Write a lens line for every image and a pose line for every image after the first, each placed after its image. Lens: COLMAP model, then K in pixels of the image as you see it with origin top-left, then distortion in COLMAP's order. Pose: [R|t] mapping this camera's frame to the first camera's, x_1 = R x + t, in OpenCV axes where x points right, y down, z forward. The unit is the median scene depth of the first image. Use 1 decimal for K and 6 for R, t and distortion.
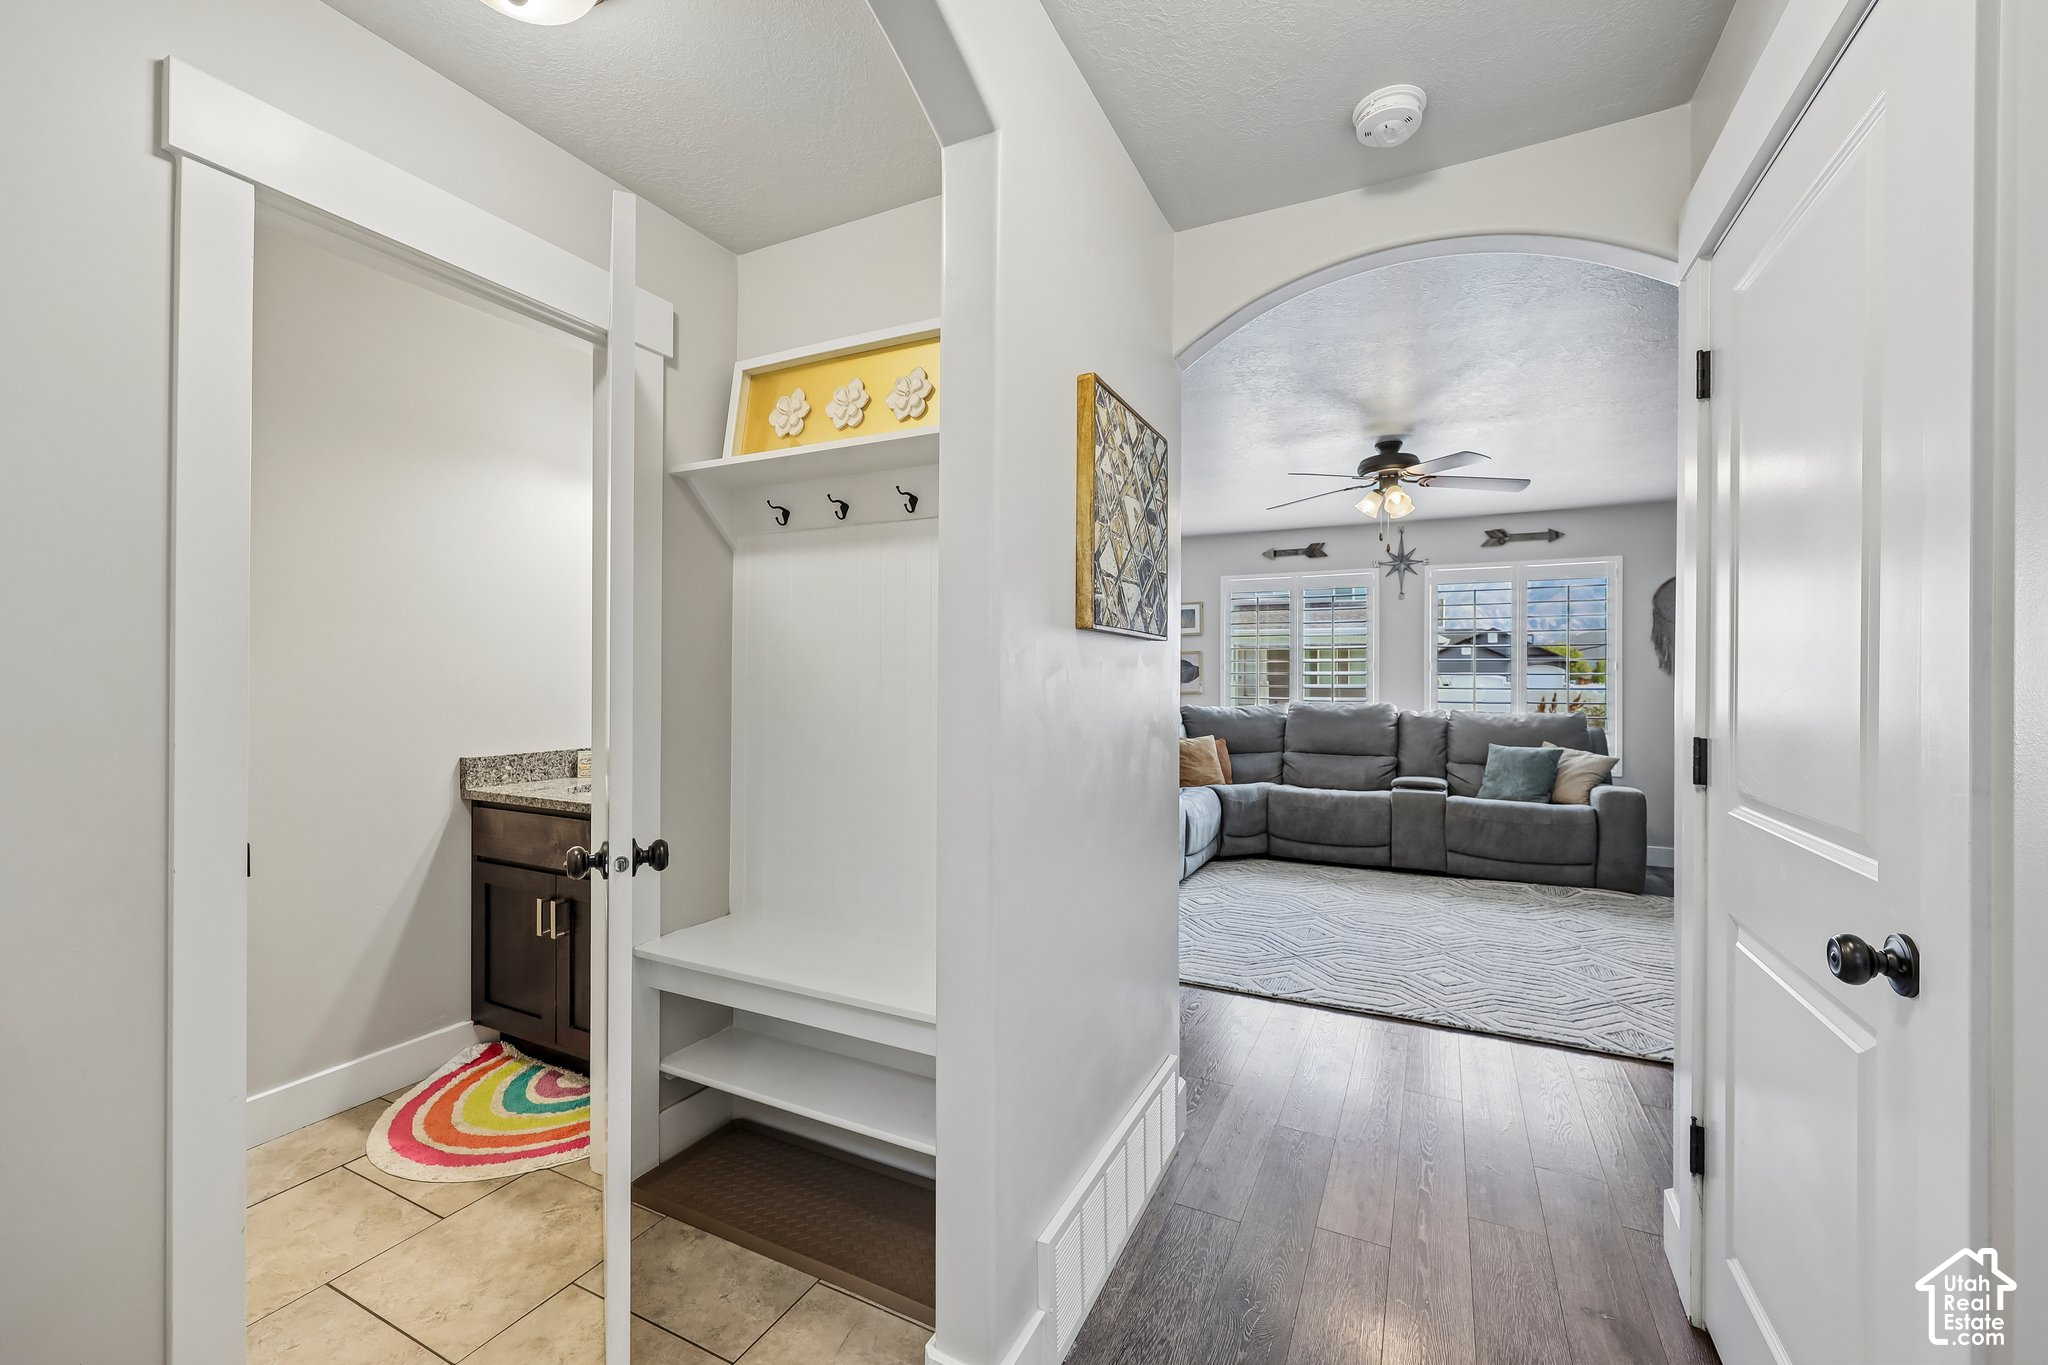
lens RADIAL K [[827.2, 0, 1042.8], [0, 827.2, 679.2], [0, 0, 1]] dist [-0.002685, 0.001427]
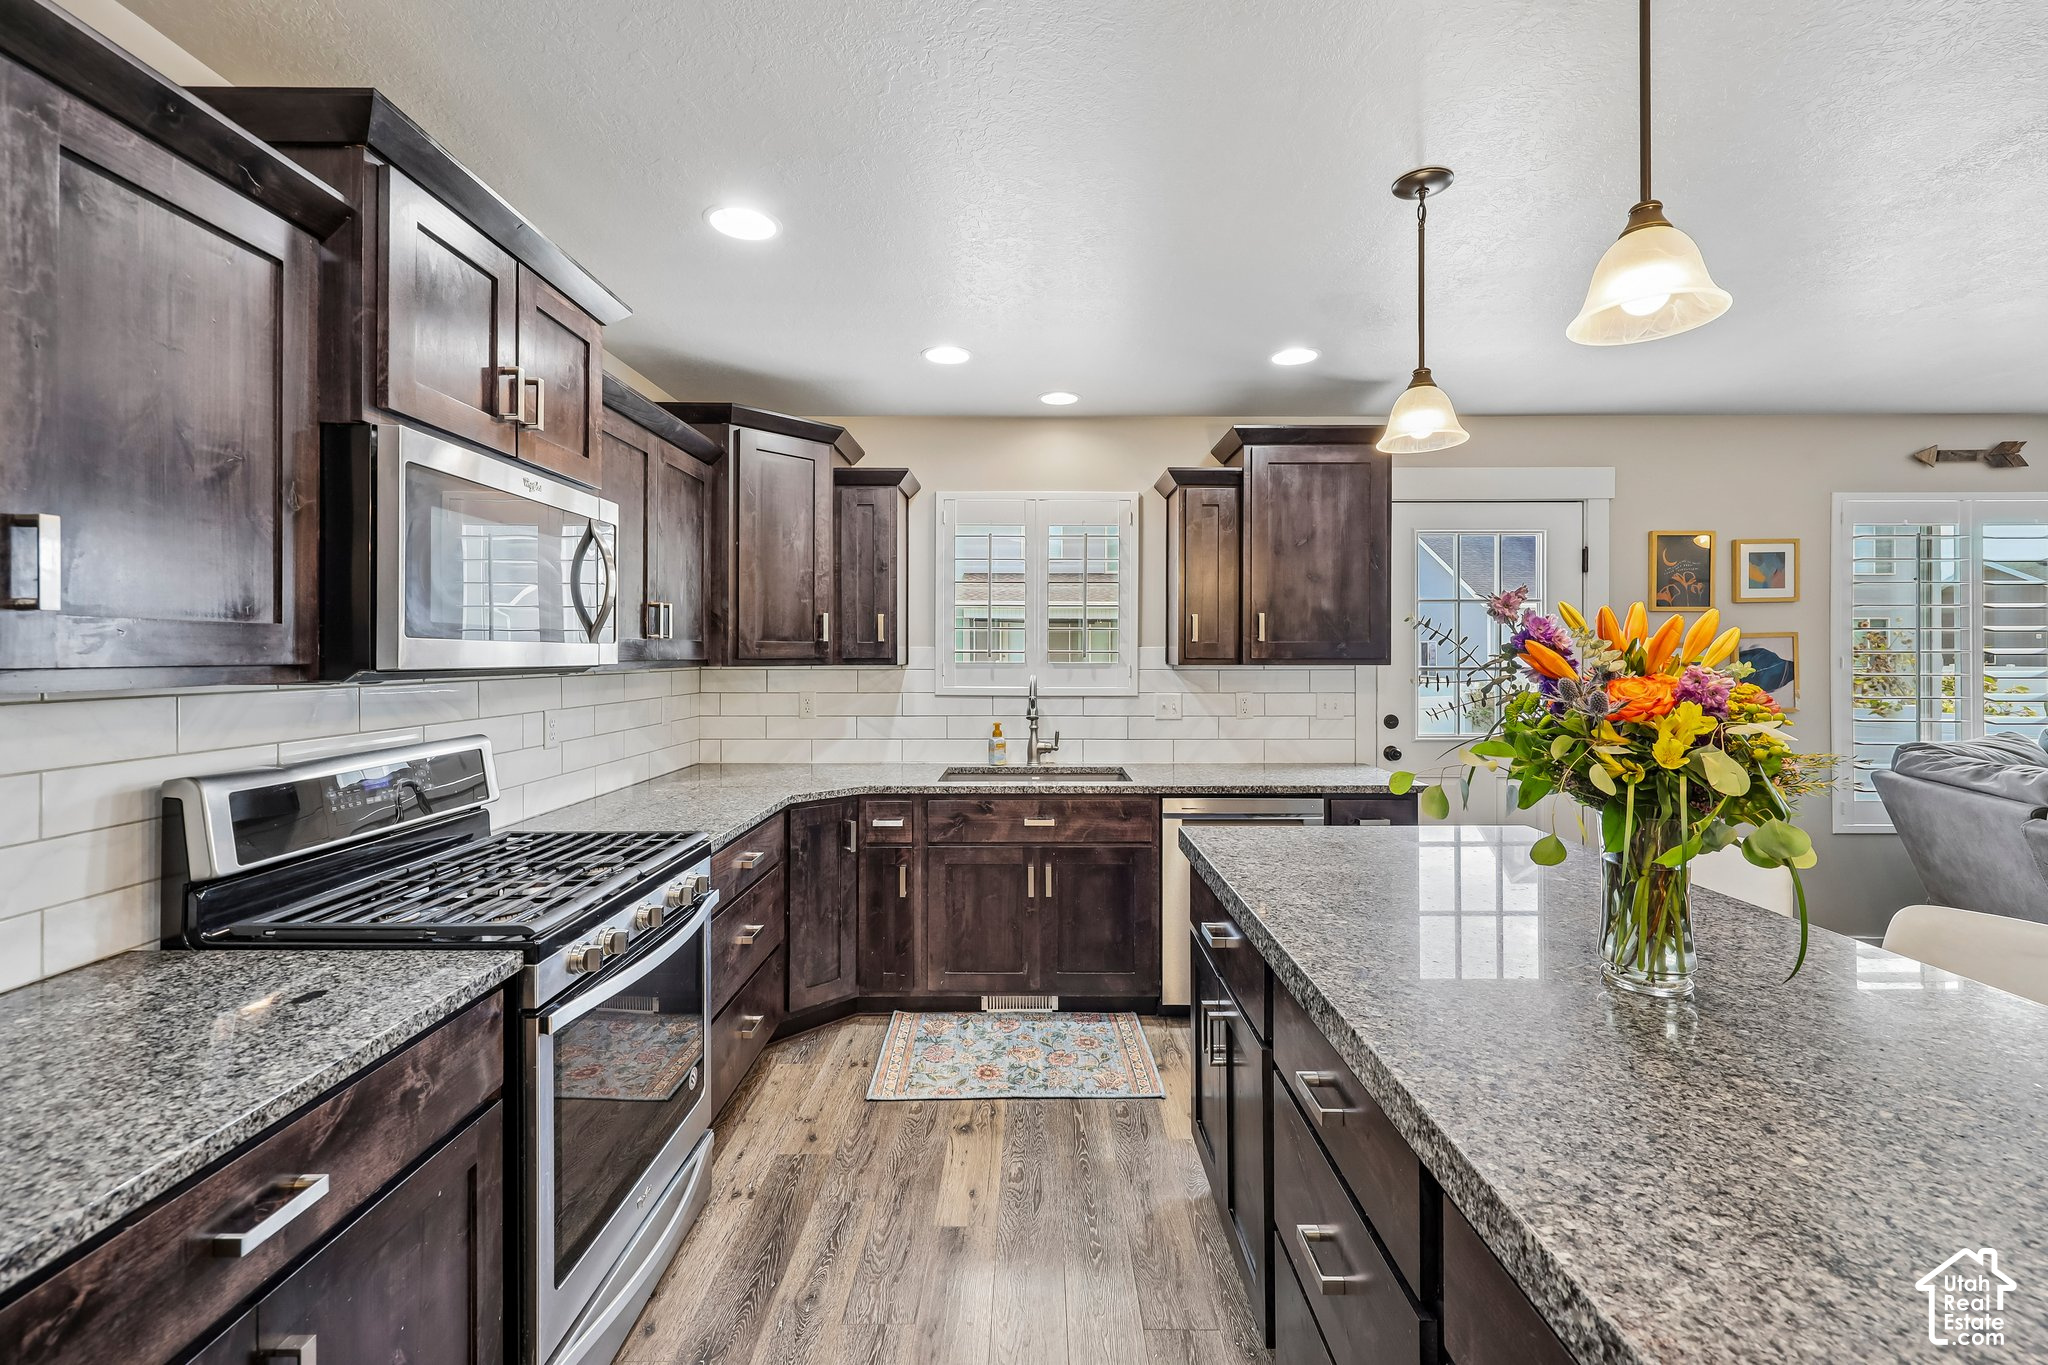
lens RADIAL K [[827.2, 0, 986.0], [0, 827.2, 649.6], [0, 0, 1]] dist [-0.002685, 0.001427]
pose [[0.906369, -0.002742, 0.422478, -0.617416], [0.002950, 0.999996, 0.000163, -0.030241], [-0.422477, 0.001099, 0.906373, 0.910893]]
